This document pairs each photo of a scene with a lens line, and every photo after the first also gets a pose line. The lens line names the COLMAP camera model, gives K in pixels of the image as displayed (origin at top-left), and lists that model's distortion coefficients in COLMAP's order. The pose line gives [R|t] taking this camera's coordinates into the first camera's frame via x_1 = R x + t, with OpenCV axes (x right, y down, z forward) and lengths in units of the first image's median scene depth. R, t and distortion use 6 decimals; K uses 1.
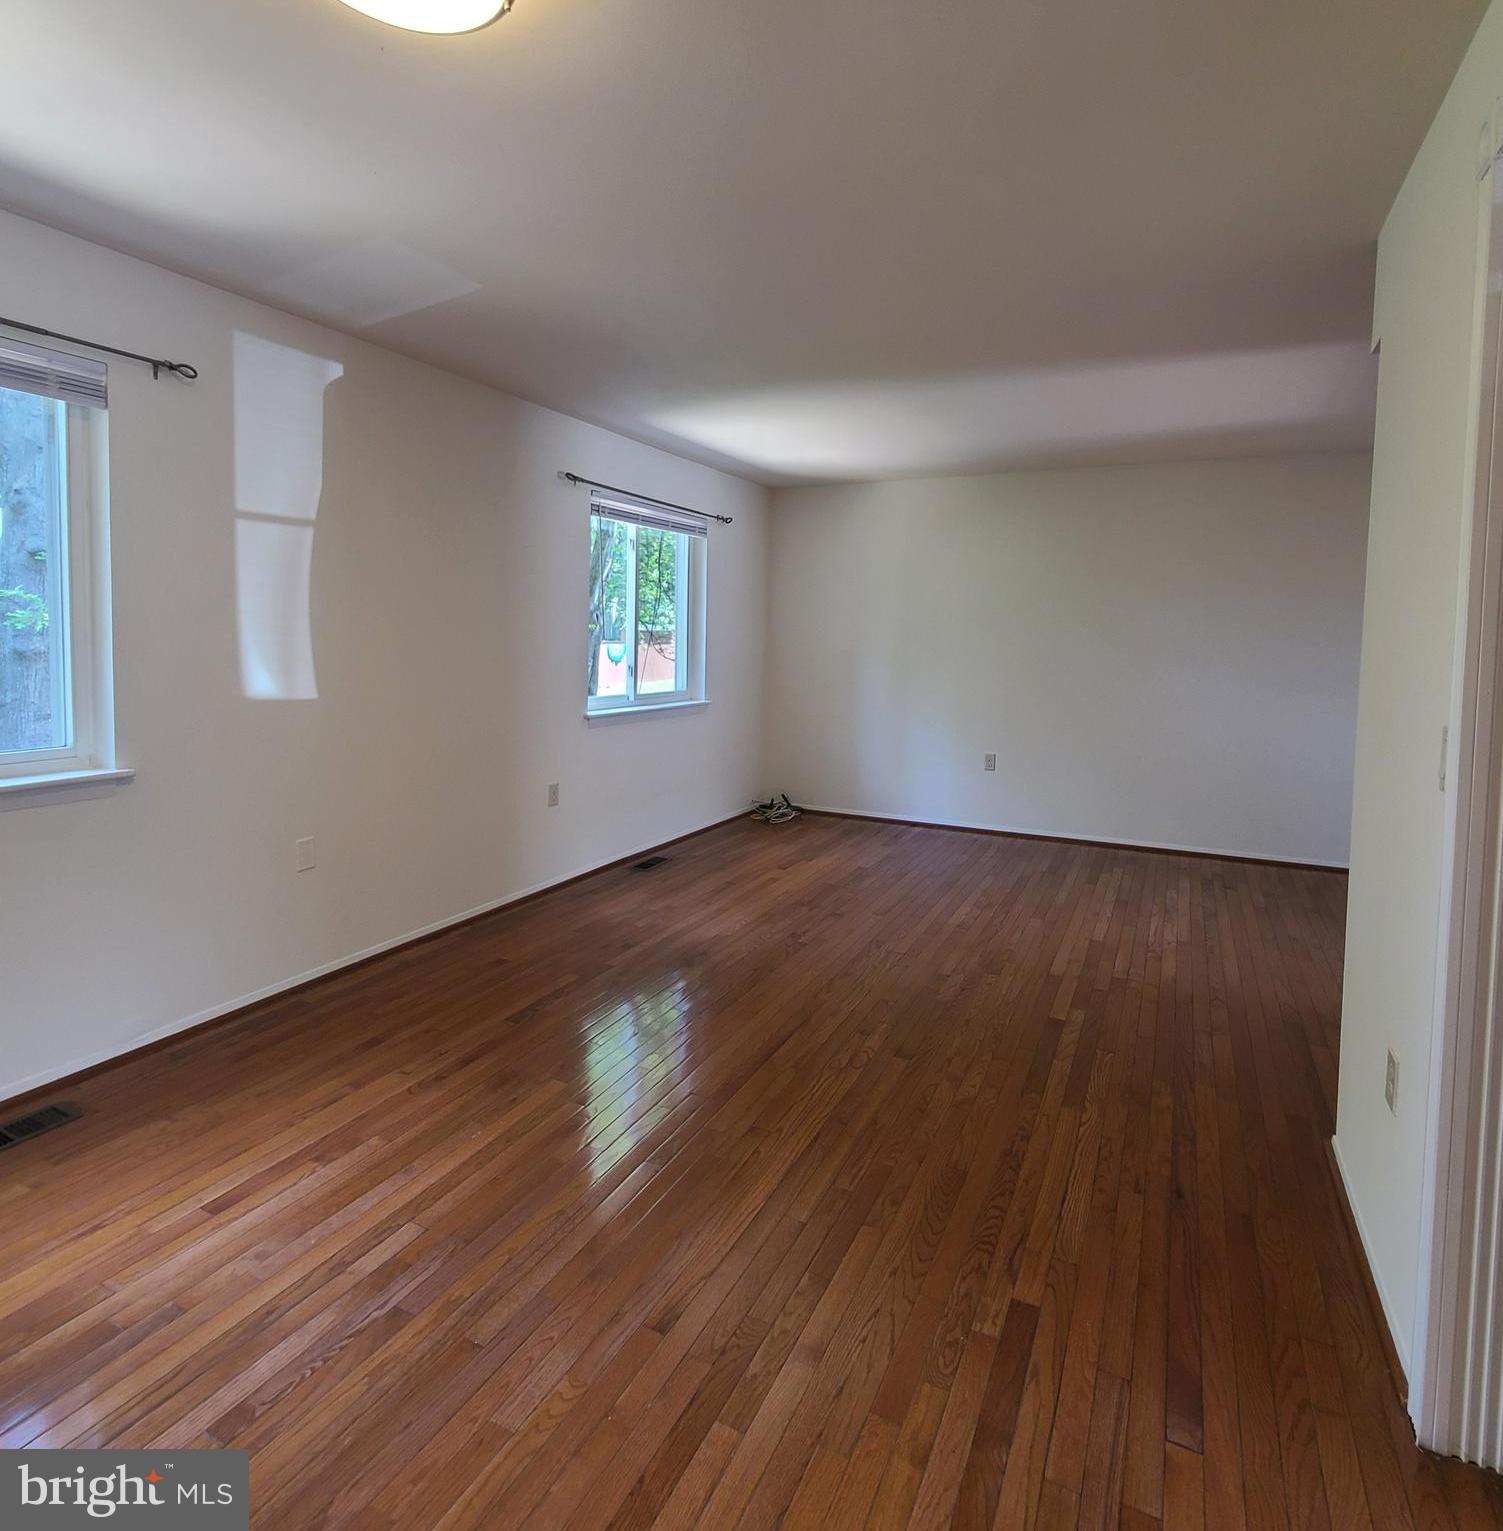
lens RADIAL K [[826.4, 0, 754.0], [0, 826.4, 673.9], [0, 0, 1]] dist [-0.000260, -0.001555]
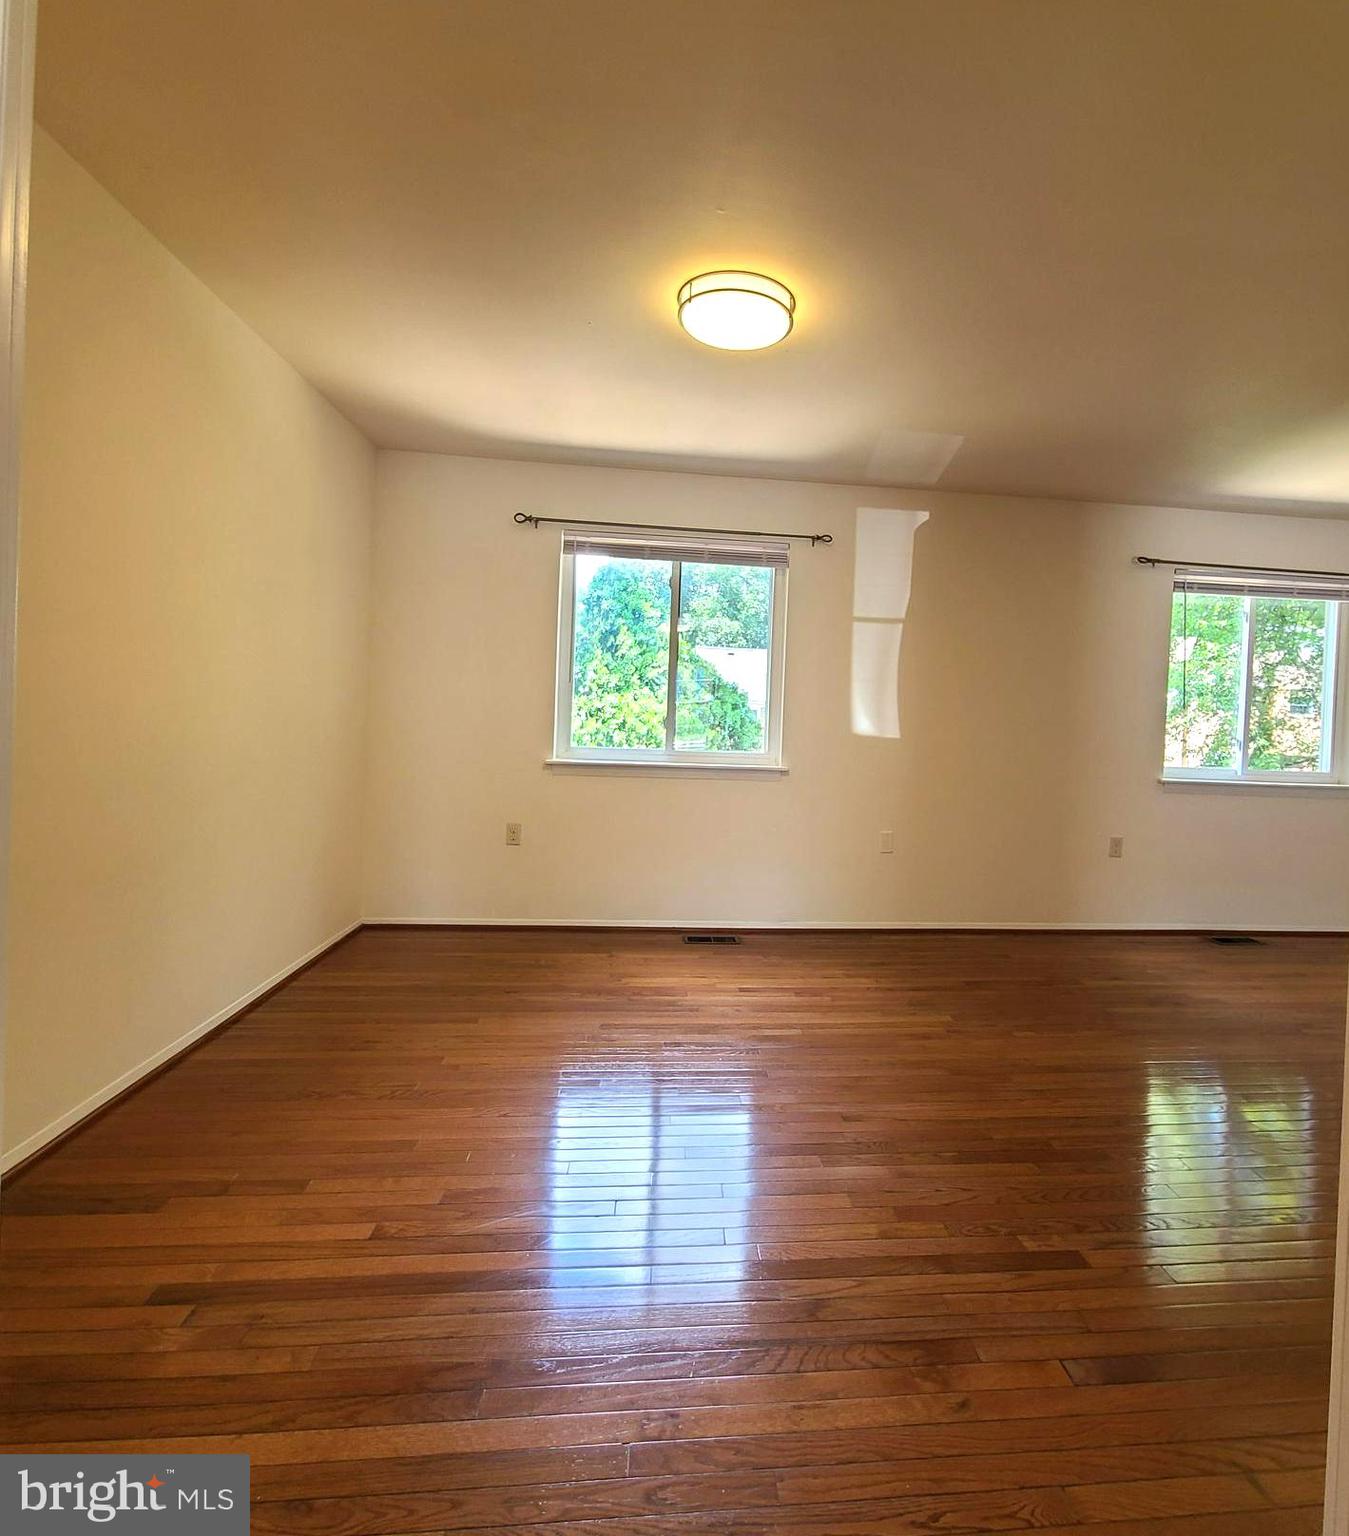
lens RADIAL K [[665.0, 0, 675.8], [0, 665.0, 702.8], [0, 0, 1]] dist [-0.001465, -0.000074]
pose [[0.543860, 0.008021, -0.839138, 0.332894], [-0.070683, 0.996839, -0.036282, 0.050484], [0.836194, 0.079045, 0.542707, 0.016246]]
